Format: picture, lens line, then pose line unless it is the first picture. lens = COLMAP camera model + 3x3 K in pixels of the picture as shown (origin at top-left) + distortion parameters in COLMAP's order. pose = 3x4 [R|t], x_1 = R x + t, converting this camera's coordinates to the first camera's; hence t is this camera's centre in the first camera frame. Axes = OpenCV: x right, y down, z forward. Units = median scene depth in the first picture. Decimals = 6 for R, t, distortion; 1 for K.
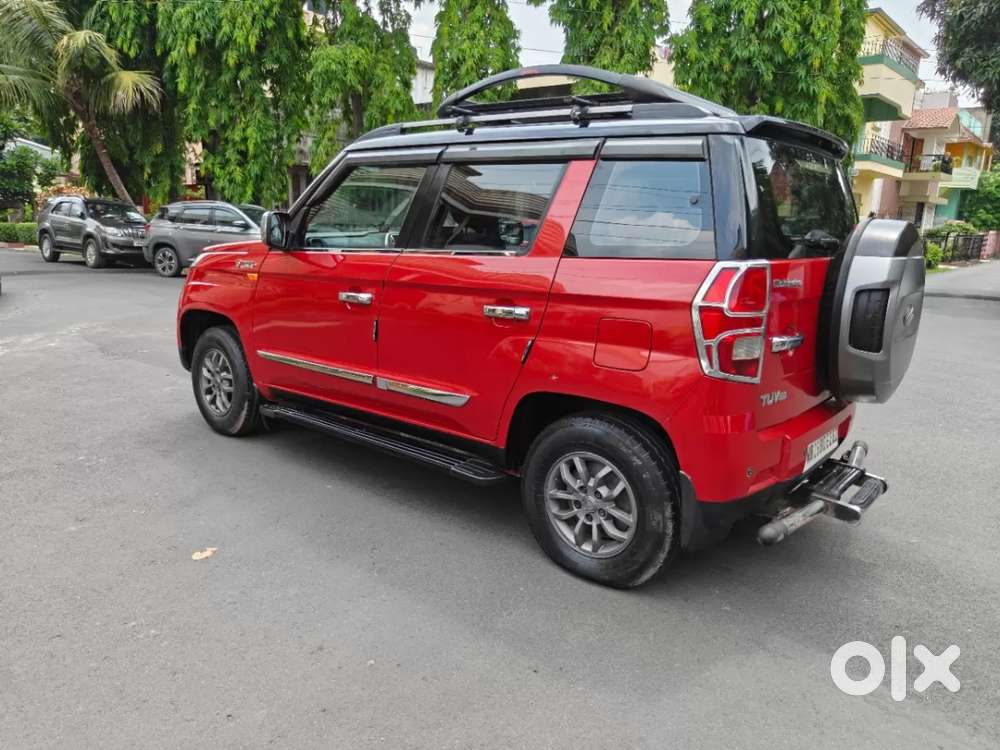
lens RADIAL K [[730.4, 0, 500.0], [0, 730.4, 375.0], [0, 0, 1]] dist [0.001478, 0.003215]
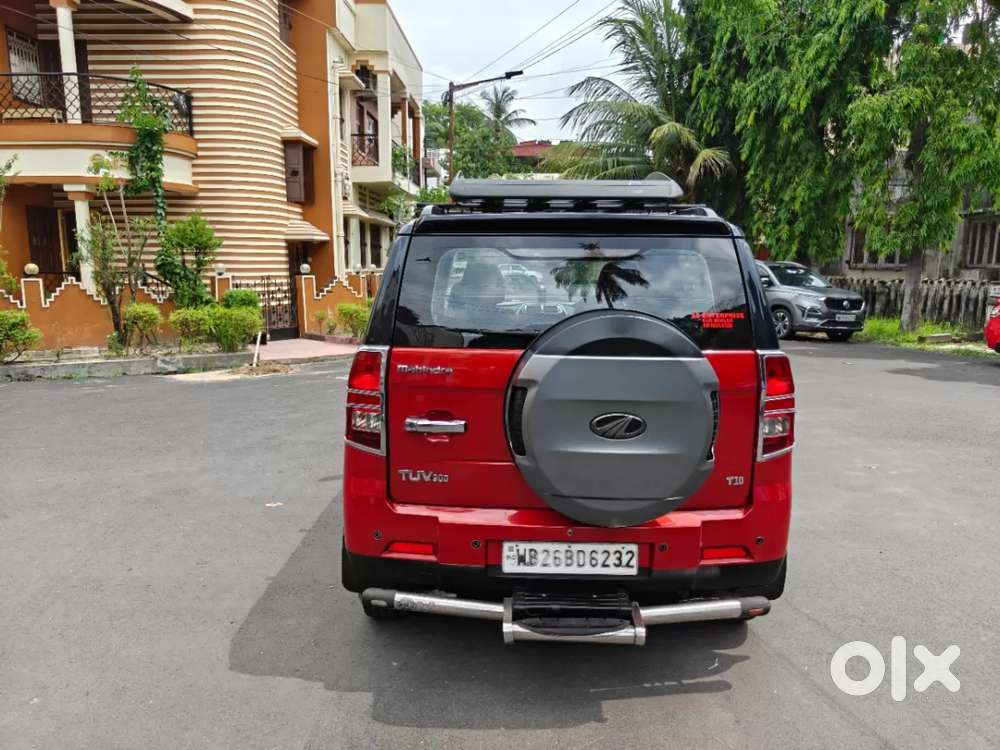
lens RADIAL K [[730.4, 0, 500.0], [0, 730.4, 375.0], [0, 0, 1]] dist [0.001478, 0.003215]
pose [[0.609671, 0.103767, -0.785833, 0.263001], [-0.154991, 0.987863, 0.010198, -0.029421], [0.777354, 0.115579, 0.618354, 0.088861]]
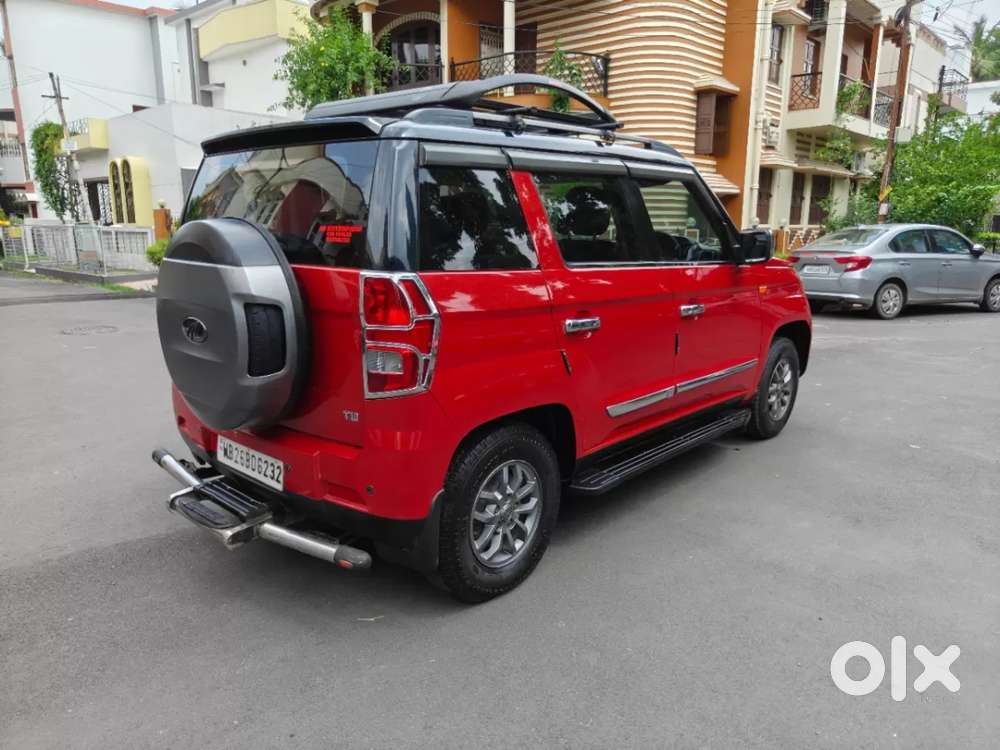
lens RADIAL K [[730.4, 0, 500.0], [0, 730.4, 375.0], [0, 0, 1]] dist [0.001478, 0.003215]
pose [[-0.082225, 0.183773, -0.979524, 0.321677], [-0.217161, 0.955931, 0.197576, -0.063626], [0.972666, 0.228960, -0.038693, 0.320052]]
